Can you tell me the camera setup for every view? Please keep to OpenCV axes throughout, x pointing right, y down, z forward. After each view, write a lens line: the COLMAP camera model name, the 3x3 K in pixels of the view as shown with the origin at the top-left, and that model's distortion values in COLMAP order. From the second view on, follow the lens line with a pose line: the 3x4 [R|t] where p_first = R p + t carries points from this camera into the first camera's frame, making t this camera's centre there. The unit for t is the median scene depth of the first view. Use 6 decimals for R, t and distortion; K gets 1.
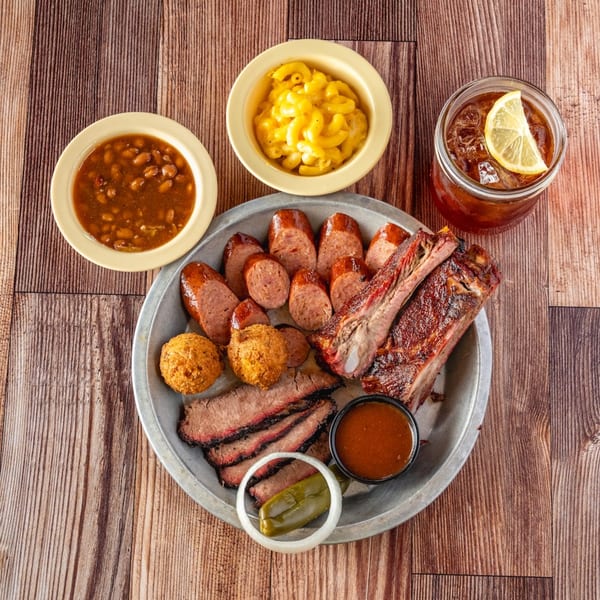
lens RADIAL K [[1516.8, 0, 299.9], [0, 1516.8, 299.8], [0, 0, 1]] dist [0.028637, 0.000000]
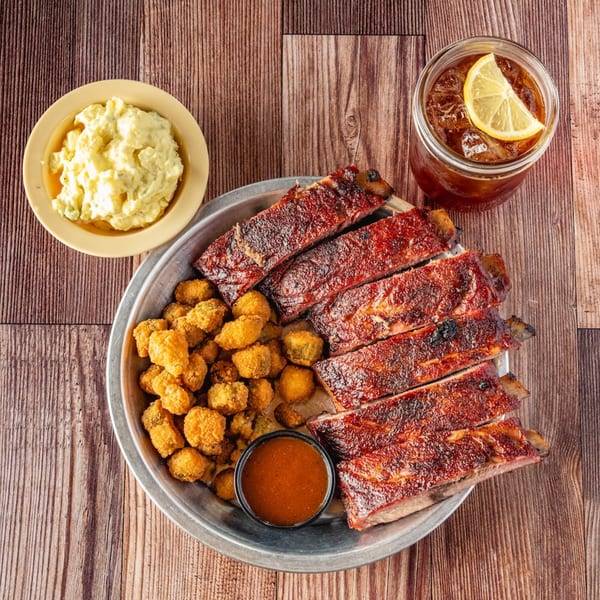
lens RADIAL K [[1516.8, 0, 297.3], [0, 1516.8, 300.3], [0, 0, 1]] dist [0.028637, 0.000000]
pose [[0.999761, -0.017010, 0.013700, -0.014974], [0.016676, 0.999571, 0.024083, -0.037571], [-0.014104, -0.023849, 0.999616, 0.101160]]
